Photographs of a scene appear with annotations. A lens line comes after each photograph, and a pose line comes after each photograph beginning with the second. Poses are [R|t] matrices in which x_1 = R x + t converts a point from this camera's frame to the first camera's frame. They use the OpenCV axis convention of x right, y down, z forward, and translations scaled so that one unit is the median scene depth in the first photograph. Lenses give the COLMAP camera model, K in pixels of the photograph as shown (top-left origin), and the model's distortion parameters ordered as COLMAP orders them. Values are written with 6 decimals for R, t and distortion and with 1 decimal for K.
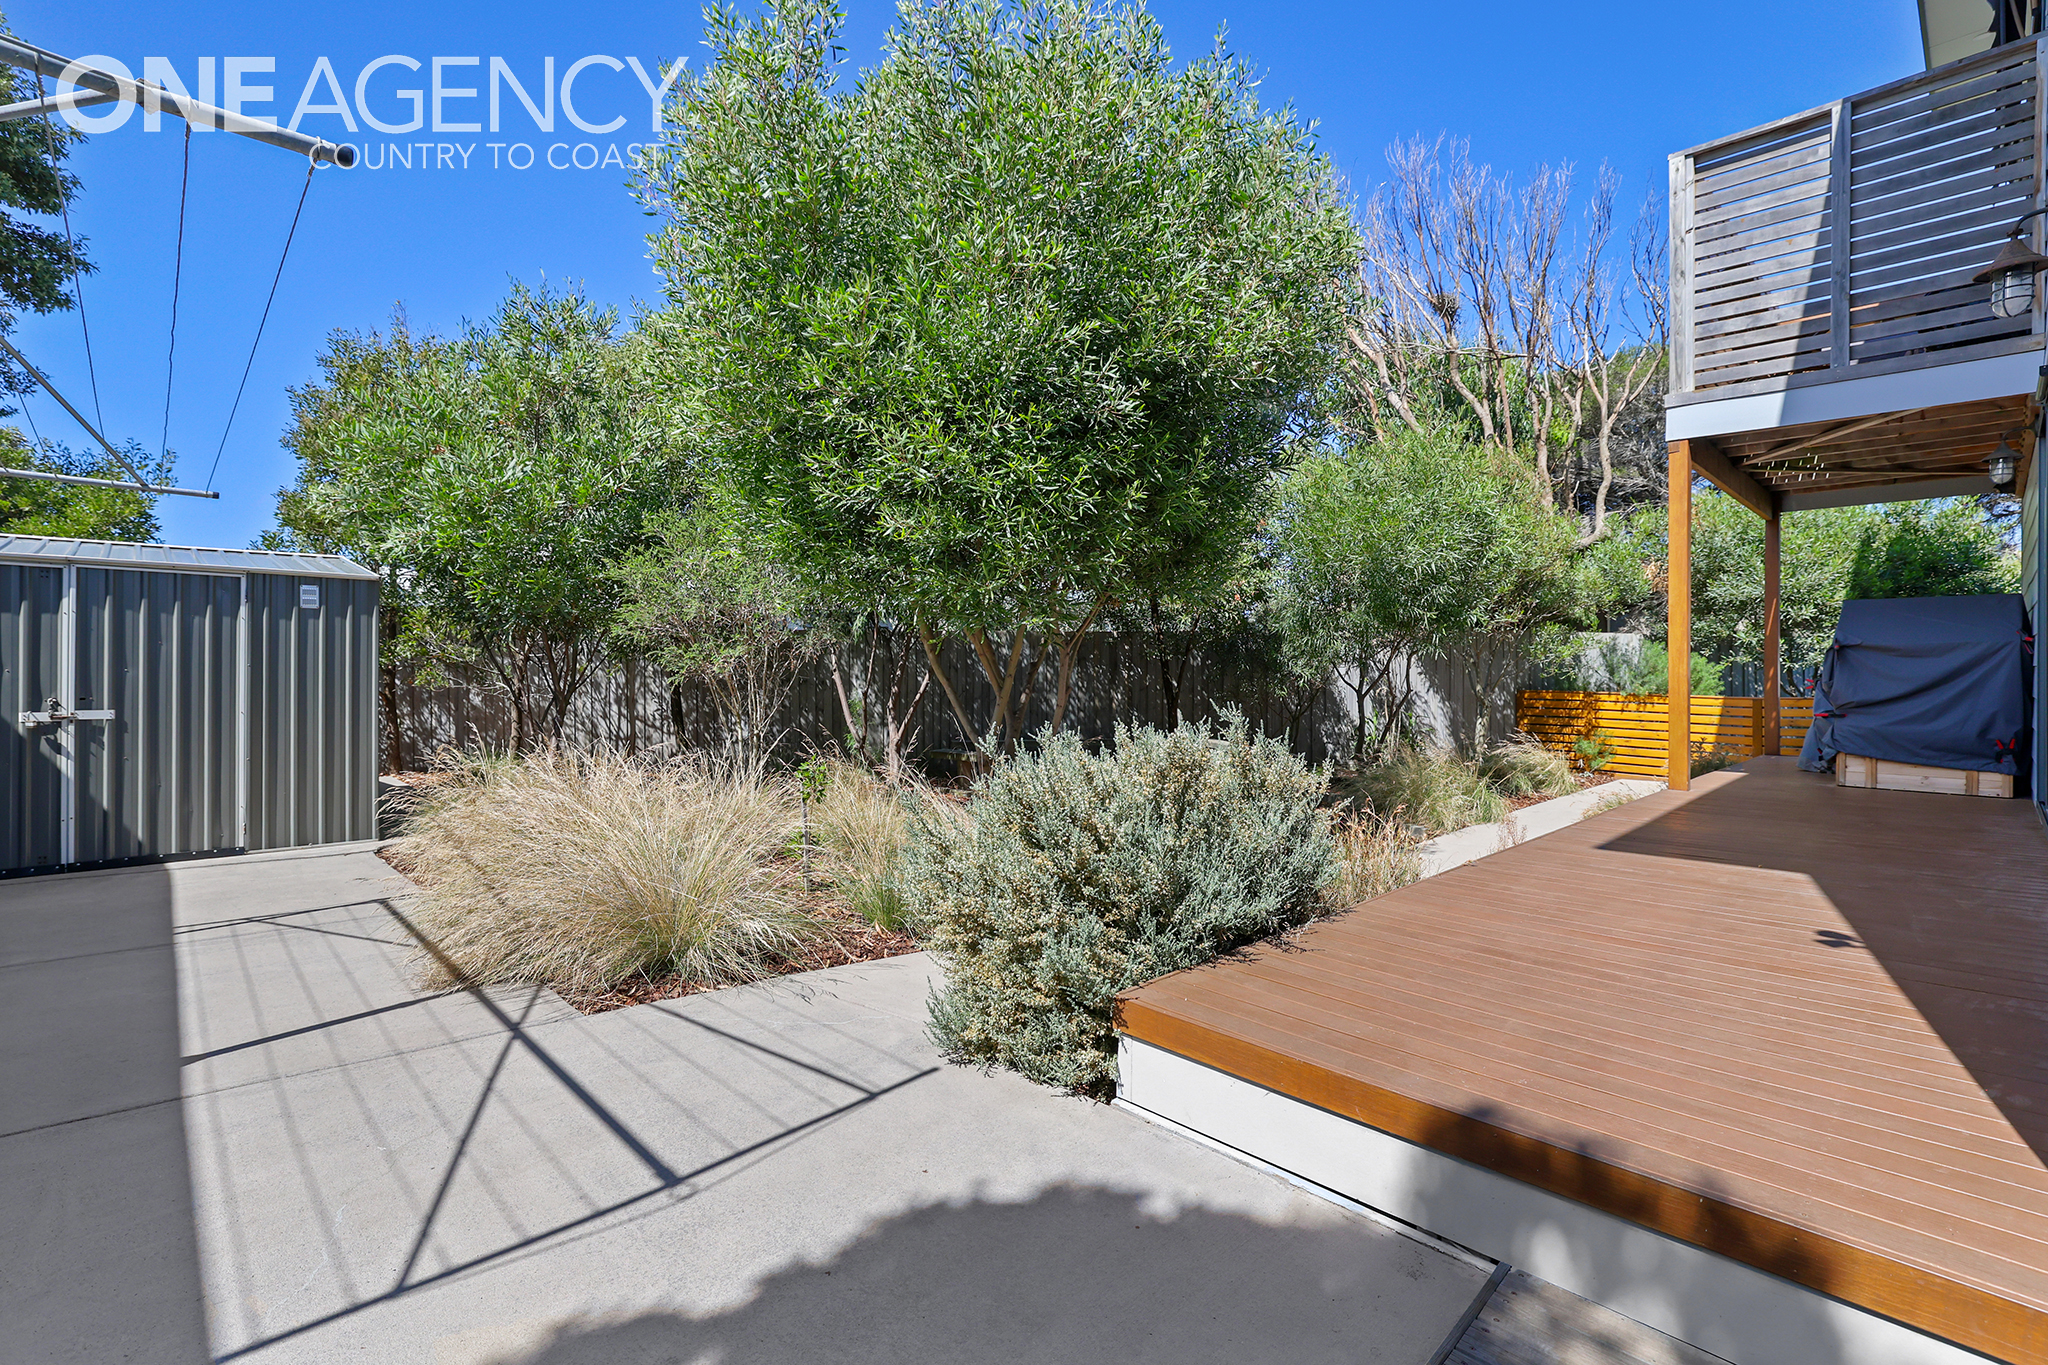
lens RADIAL K [[941.5, 0, 1036.1], [0, 941.5, 678.0], [0, 0, 1]] dist [-0.016842, 0.008460]
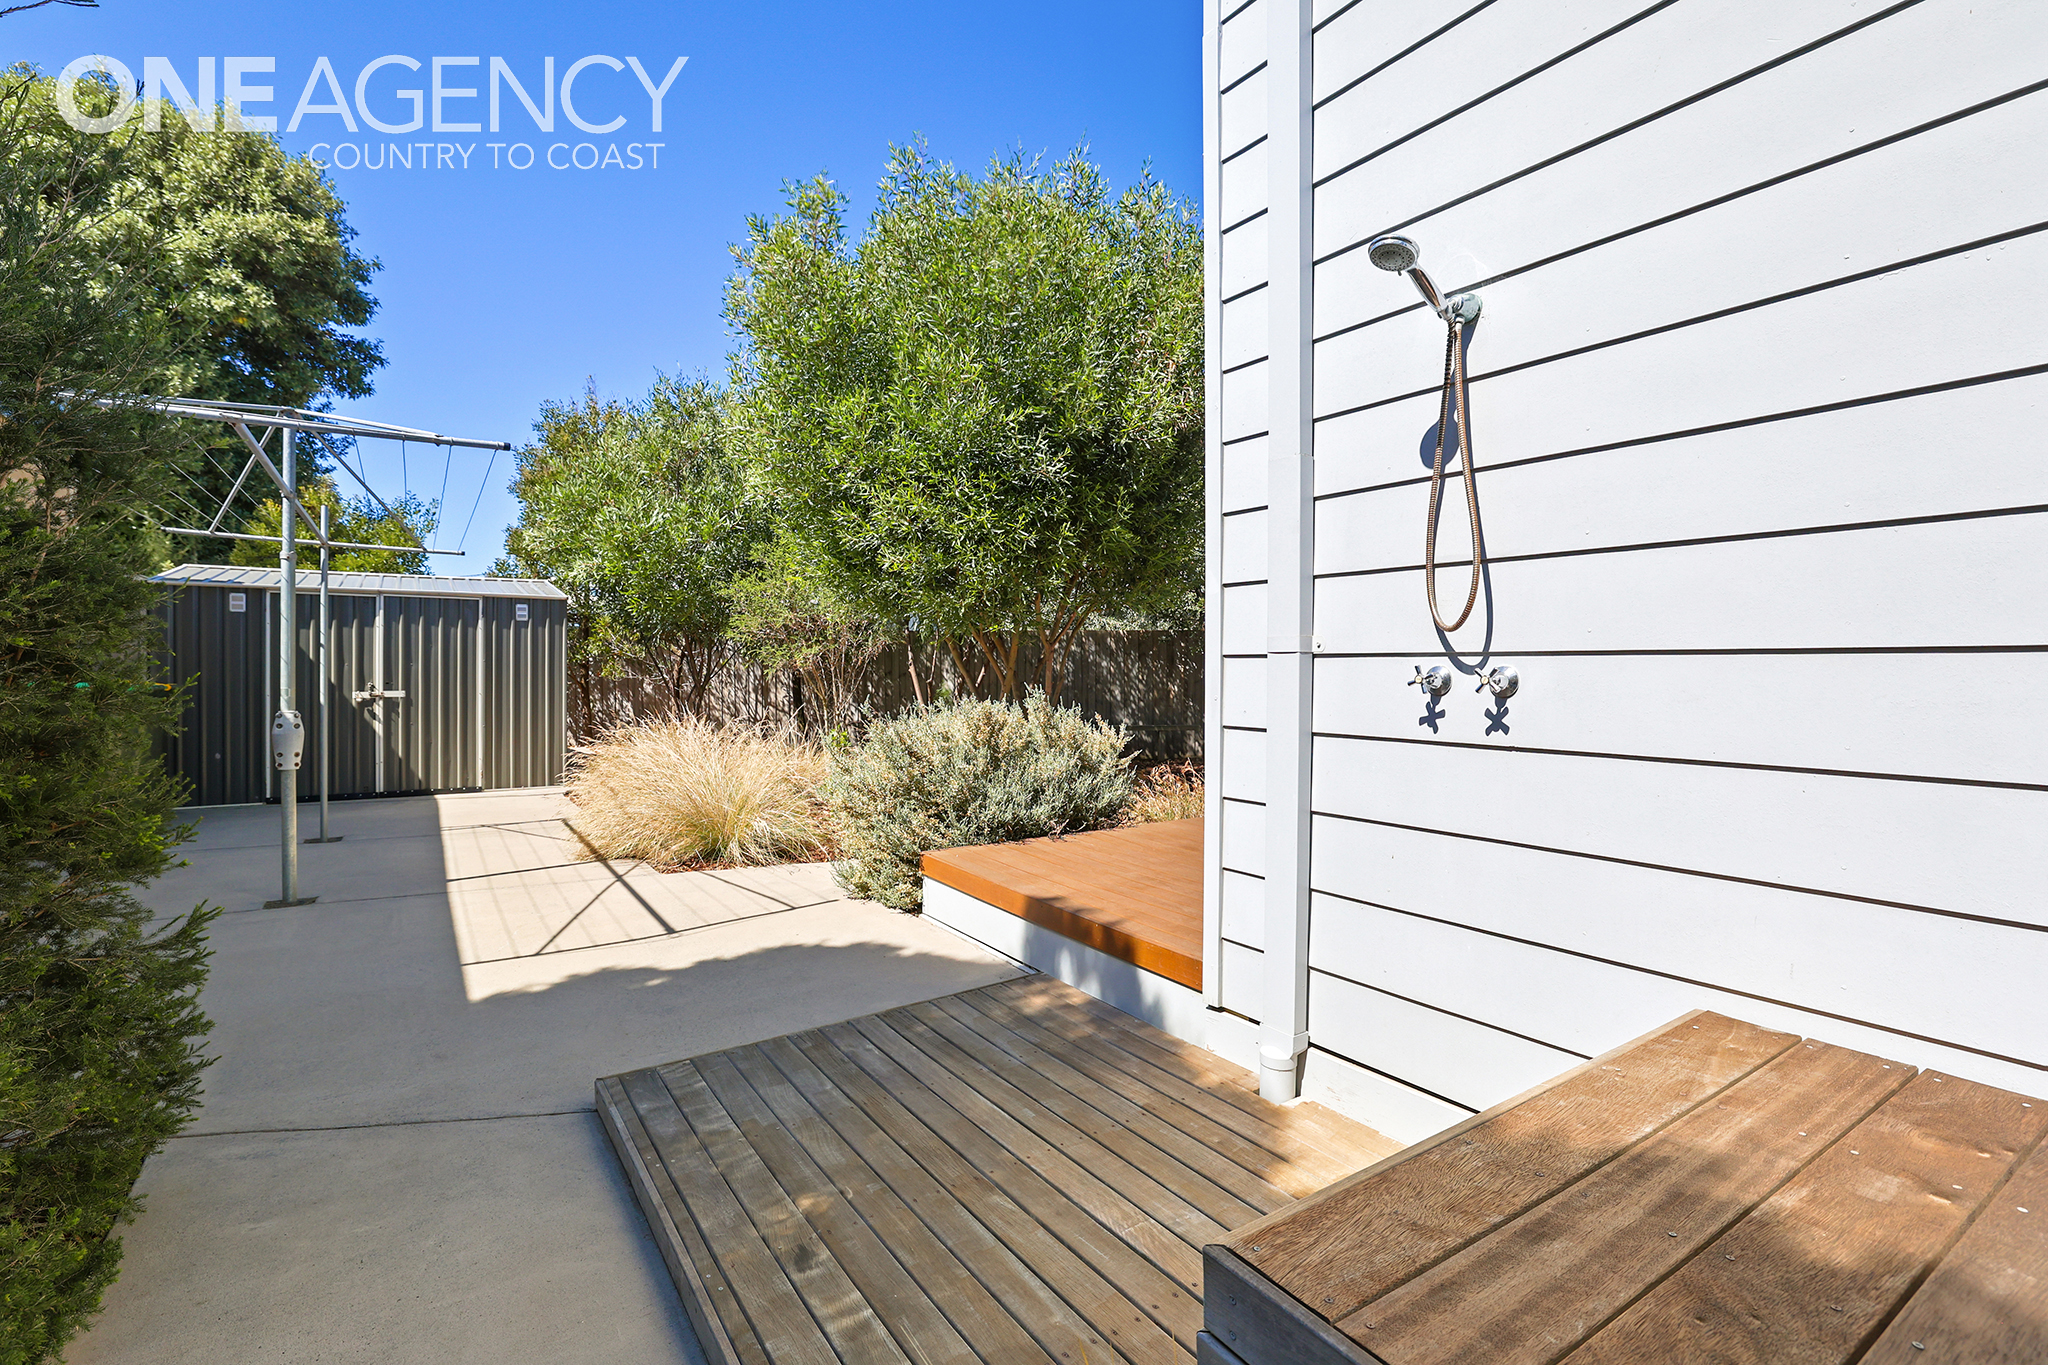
lens RADIAL K [[941.5, 0, 1030.5], [0, 941.5, 677.8], [0, 0, 1]] dist [-0.016842, 0.008460]
pose [[0.984035, 0.002499, -0.177955, 0.302597], [-0.001536, 0.999983, 0.005550, 0.003759], [0.177966, -0.005188, 0.984023, -0.338396]]
